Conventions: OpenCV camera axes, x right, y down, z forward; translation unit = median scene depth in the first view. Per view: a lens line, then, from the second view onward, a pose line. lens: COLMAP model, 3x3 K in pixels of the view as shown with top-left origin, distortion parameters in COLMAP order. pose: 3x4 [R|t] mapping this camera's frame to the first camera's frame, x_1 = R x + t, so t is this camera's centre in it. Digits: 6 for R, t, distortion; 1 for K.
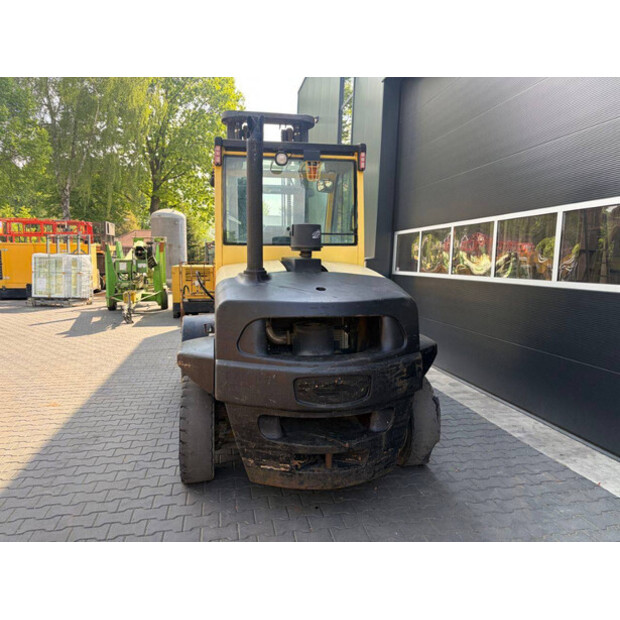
lens RADIAL K [[471.3, 0, 310.0], [0, 471.3, 308.5], [0, 0, 1]] dist [0.043855, -0.050243]
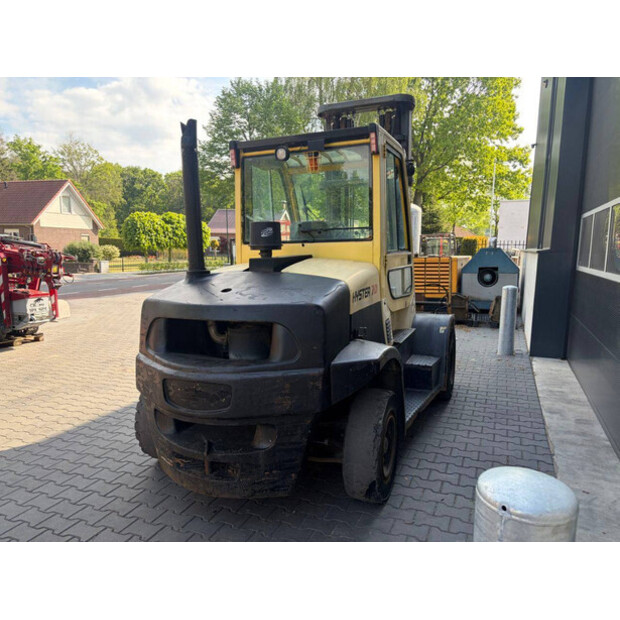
lens RADIAL K [[471.3, 0, 311.3], [0, 471.3, 311.2], [0, 0, 1]] dist [0.043855, -0.050243]
pose [[0.830821, 0.055116, -0.553805, 0.534795], [-0.042180, 0.998458, 0.036090, -0.031697], [0.554940, -0.006625, 0.831864, 0.219310]]
